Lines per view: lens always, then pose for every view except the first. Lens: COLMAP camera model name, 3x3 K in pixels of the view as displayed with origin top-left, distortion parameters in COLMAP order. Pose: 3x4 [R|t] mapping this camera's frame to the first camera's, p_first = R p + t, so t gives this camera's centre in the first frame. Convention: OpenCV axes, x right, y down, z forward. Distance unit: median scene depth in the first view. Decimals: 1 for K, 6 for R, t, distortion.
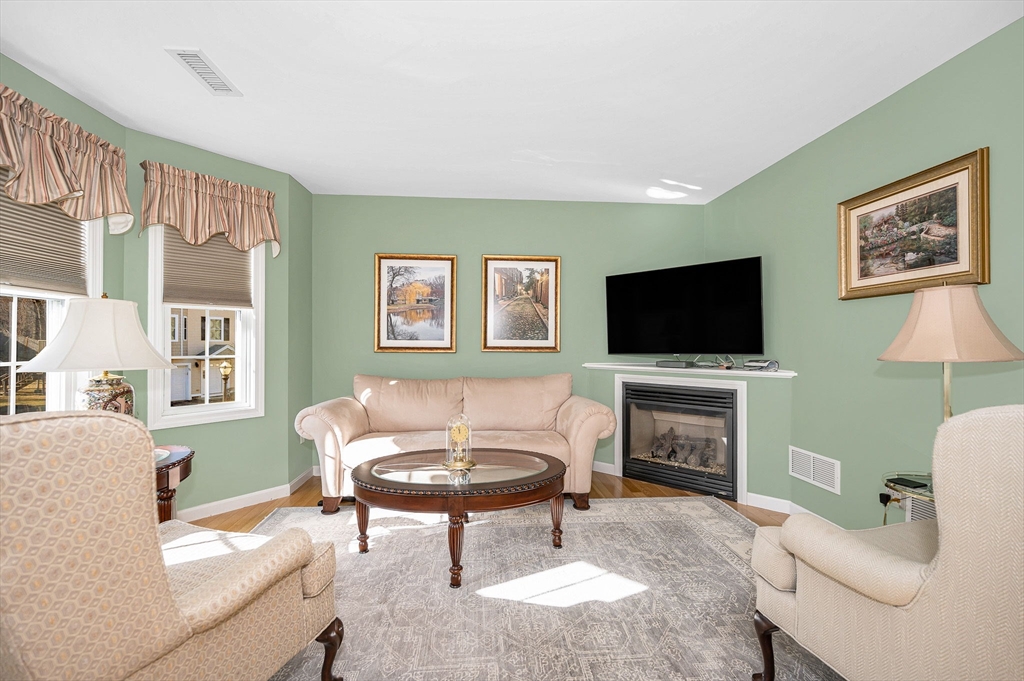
lens RADIAL K [[420.3, 0, 507.4], [0, 420.3, 335.7], [0, 0, 1]] dist [-0.000112, 0.000126]
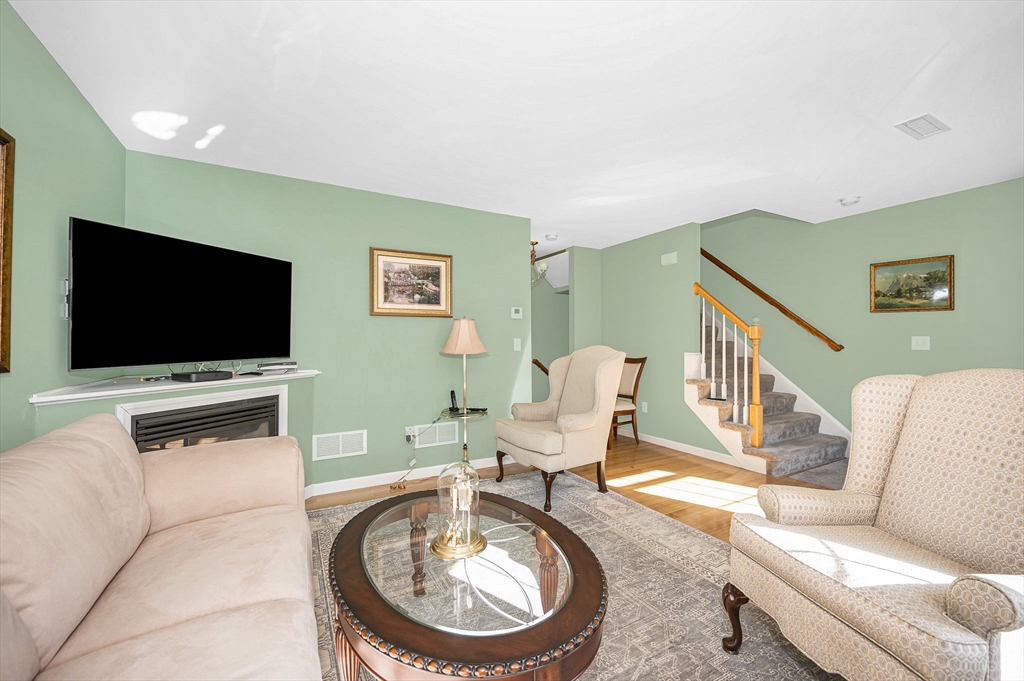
lens RADIAL K [[420.3, 0, 507.4], [0, 420.3, 335.7], [0, 0, 1]] dist [-0.000112, 0.000126]
pose [[-0.406248, 0.016203, 0.913619, -0.793356], [-0.010435, 0.999695, -0.022369, 0.013224], [-0.913703, -0.018621, -0.405955, 1.318442]]
